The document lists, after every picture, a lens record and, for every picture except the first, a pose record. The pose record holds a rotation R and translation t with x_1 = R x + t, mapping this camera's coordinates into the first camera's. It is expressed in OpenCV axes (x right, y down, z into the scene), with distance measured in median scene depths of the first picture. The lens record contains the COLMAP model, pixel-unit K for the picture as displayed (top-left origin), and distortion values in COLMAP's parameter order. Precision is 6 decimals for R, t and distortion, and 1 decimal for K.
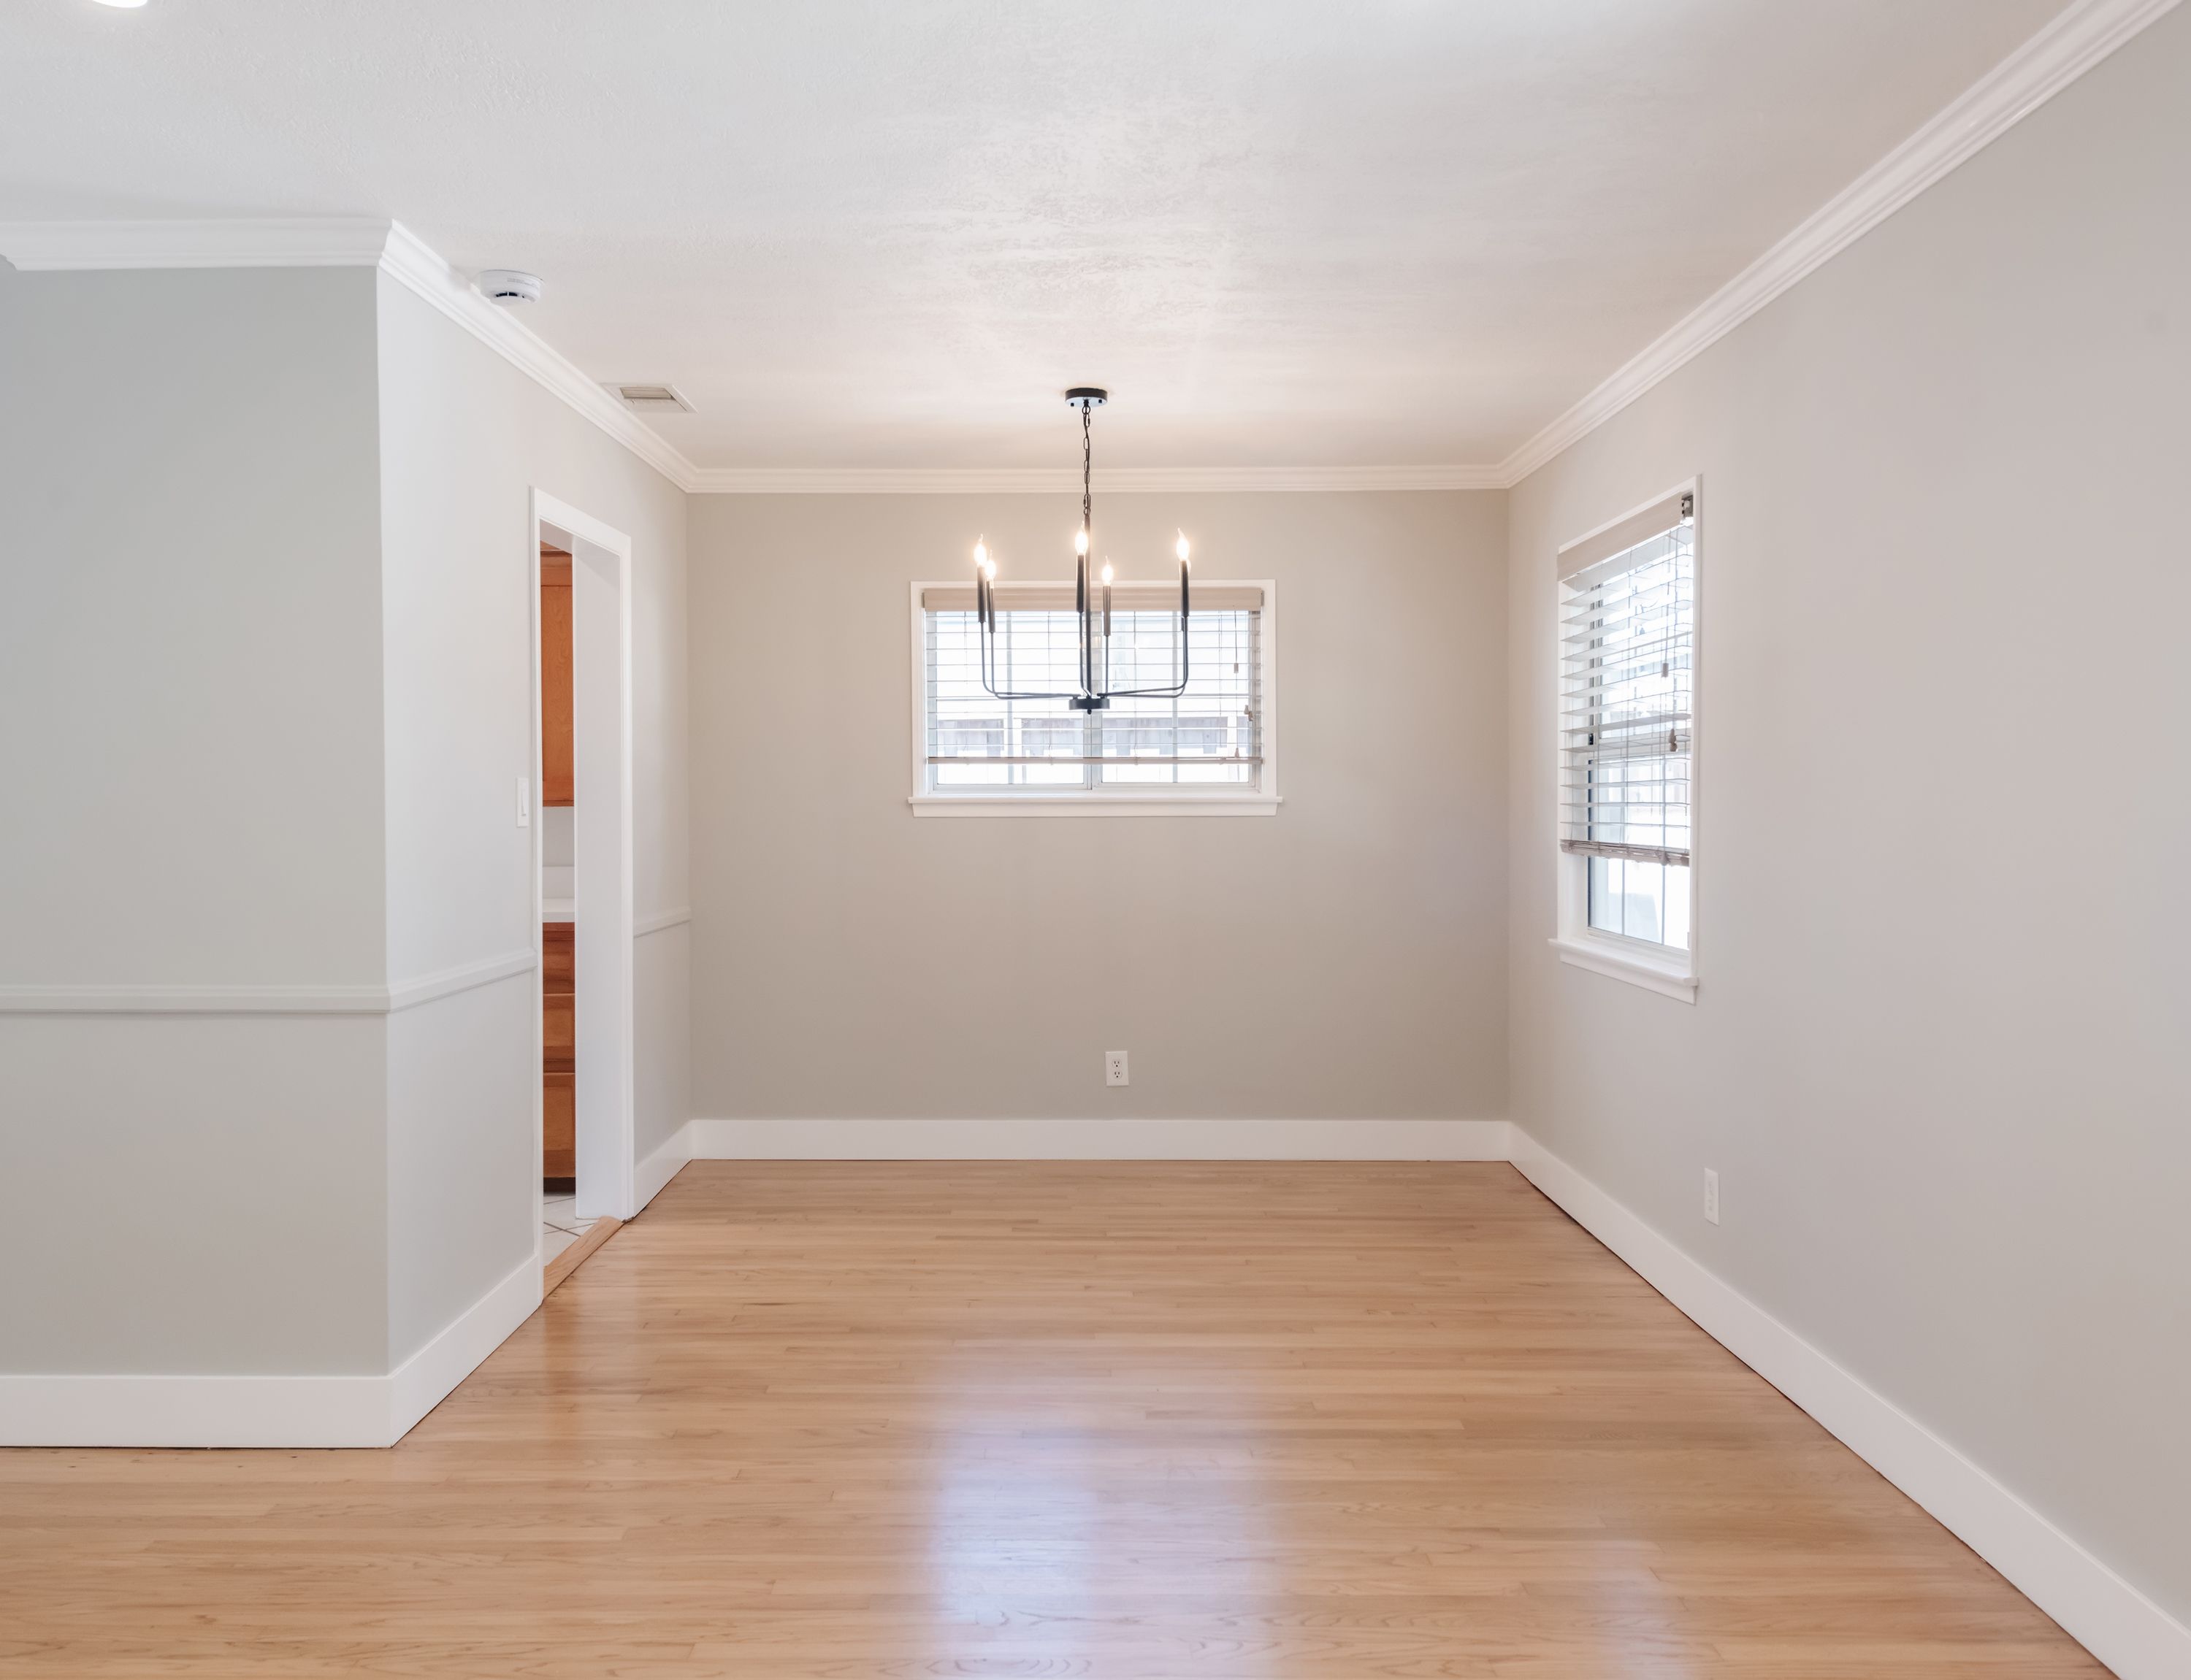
lens RADIAL K [[1670.9, 0, 1065.0], [0, 1670.9, 830.6], [0, 0, 1]] dist [0.020944, 0.000965]
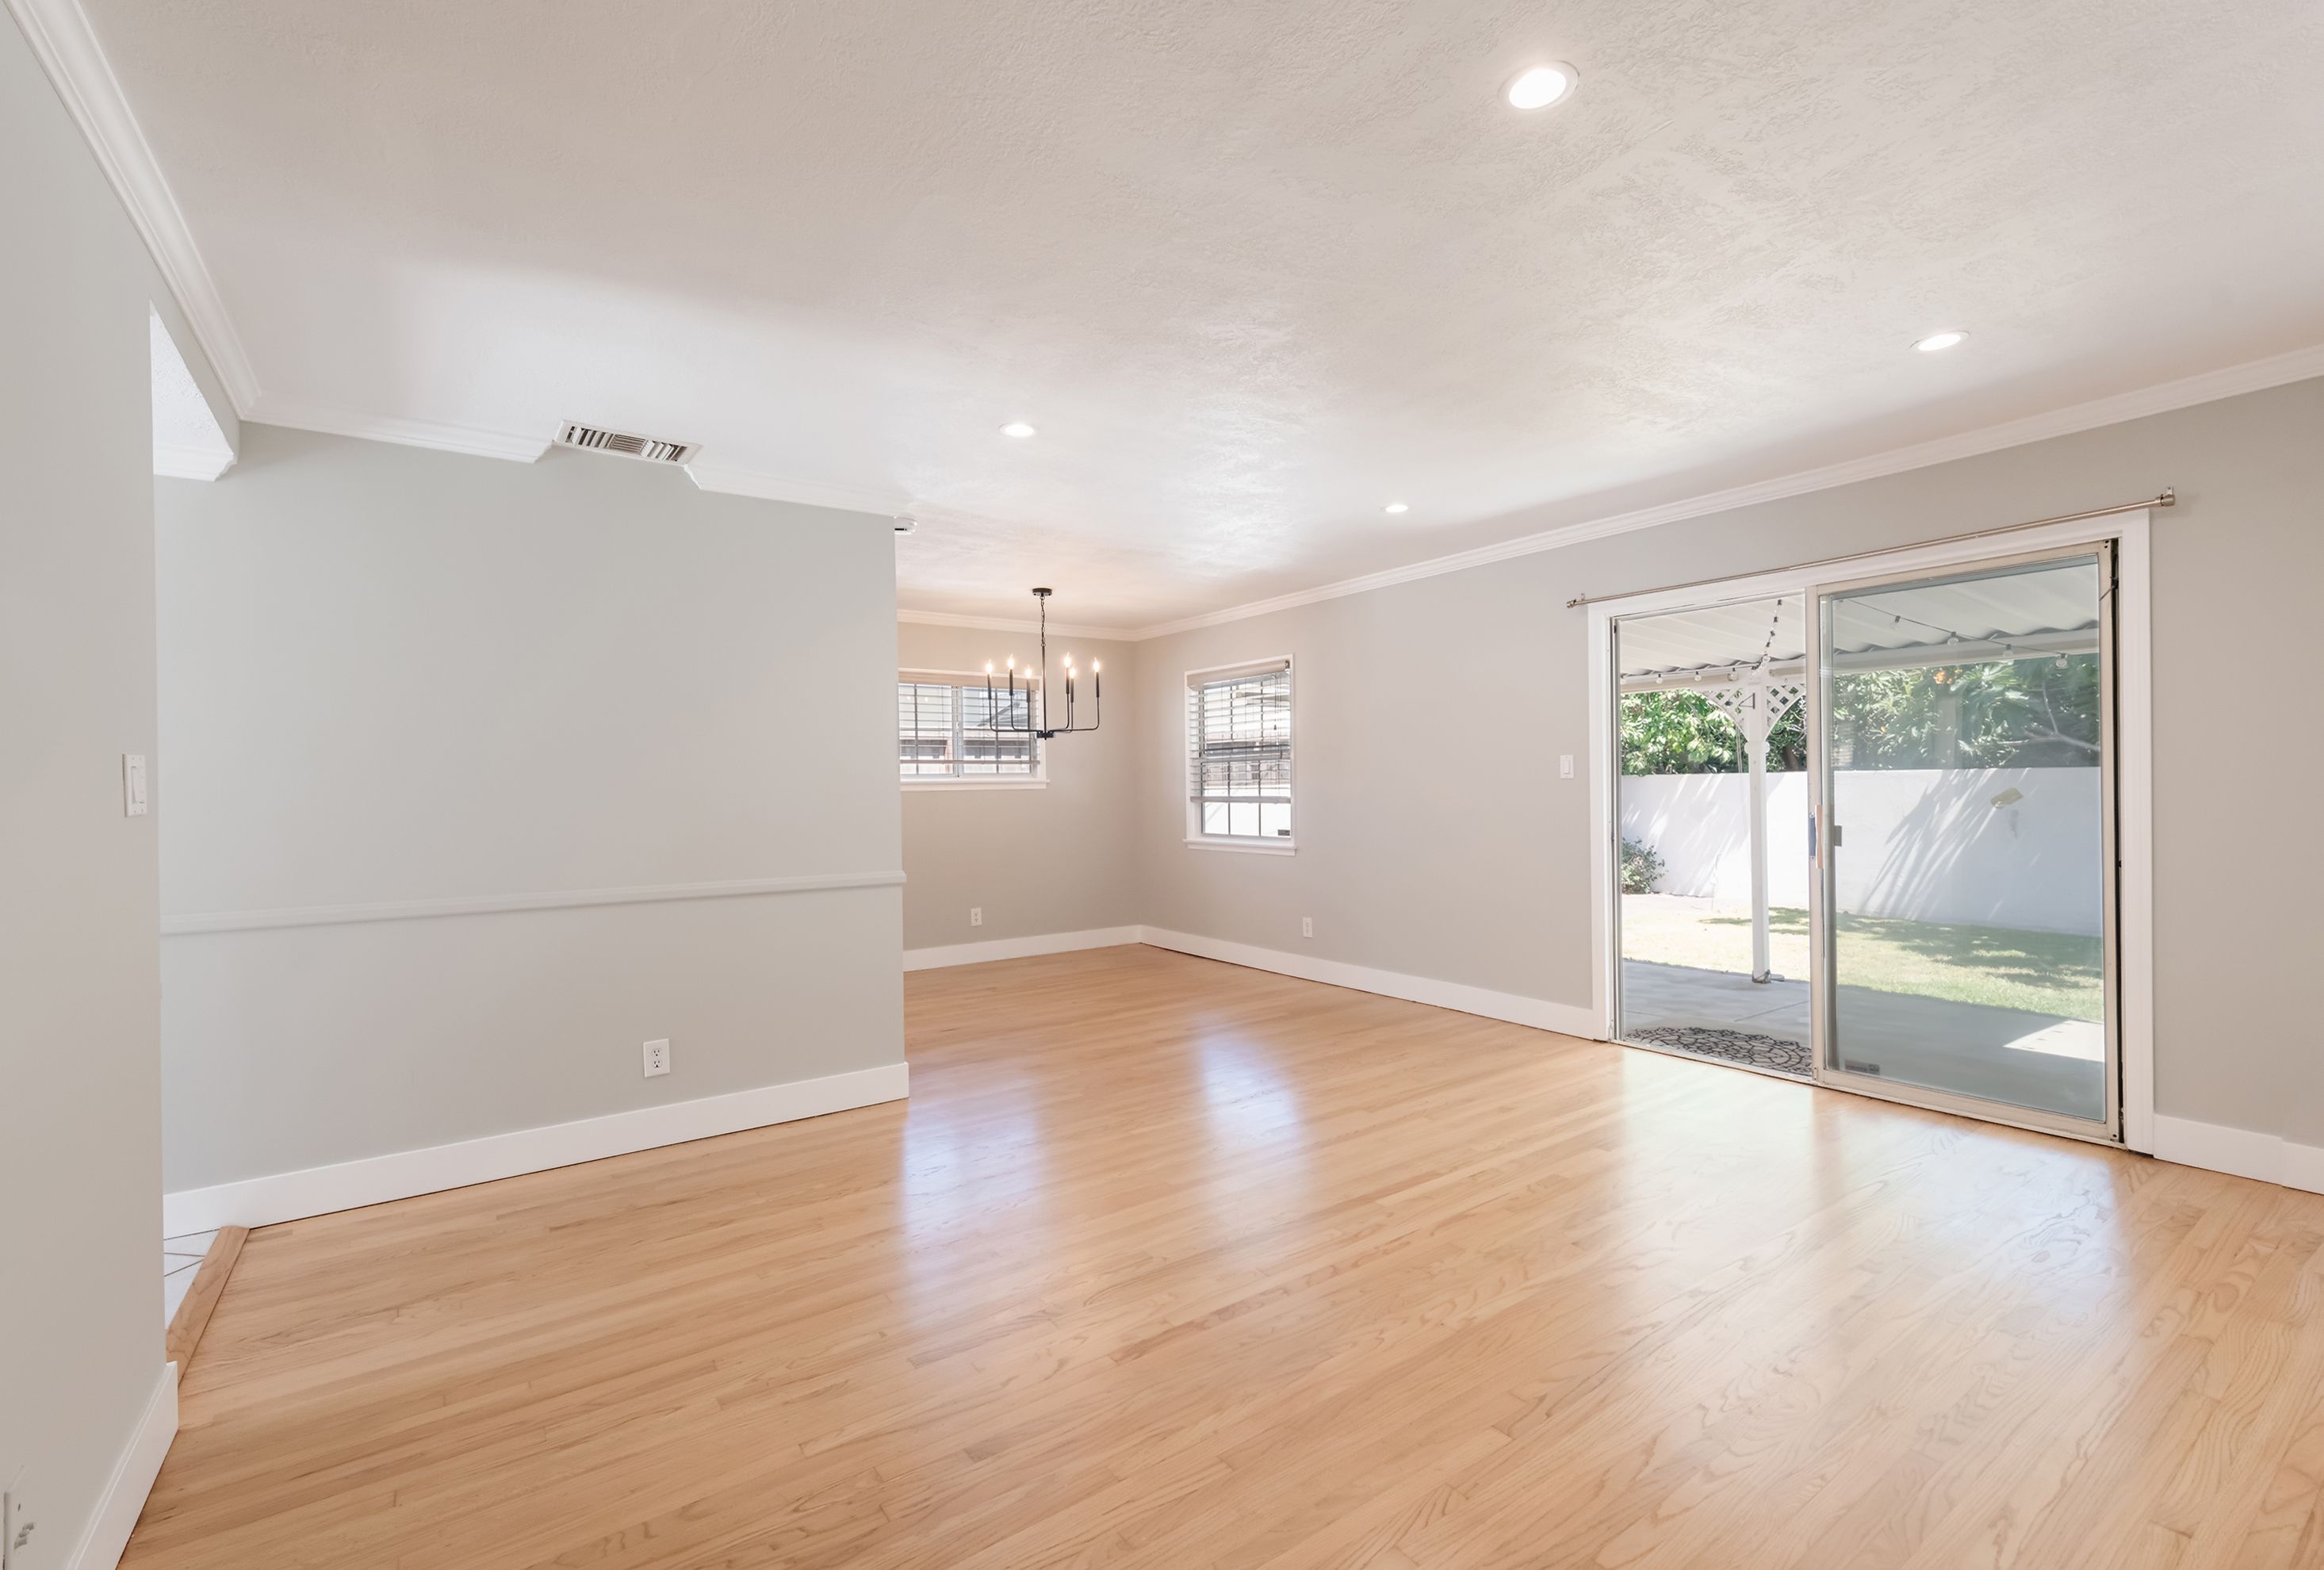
lens RADIAL K [[998.4, 0, 1166.4], [0, 998.4, 783.6], [0, 0, 1]] dist [0.007587, -0.000670]
pose [[0.807929, -0.009163, 0.589208, -0.559516], [0.022496, 0.999630, -0.015301, 0.007929], [-0.588850, 0.025617, 0.807837, -0.111492]]
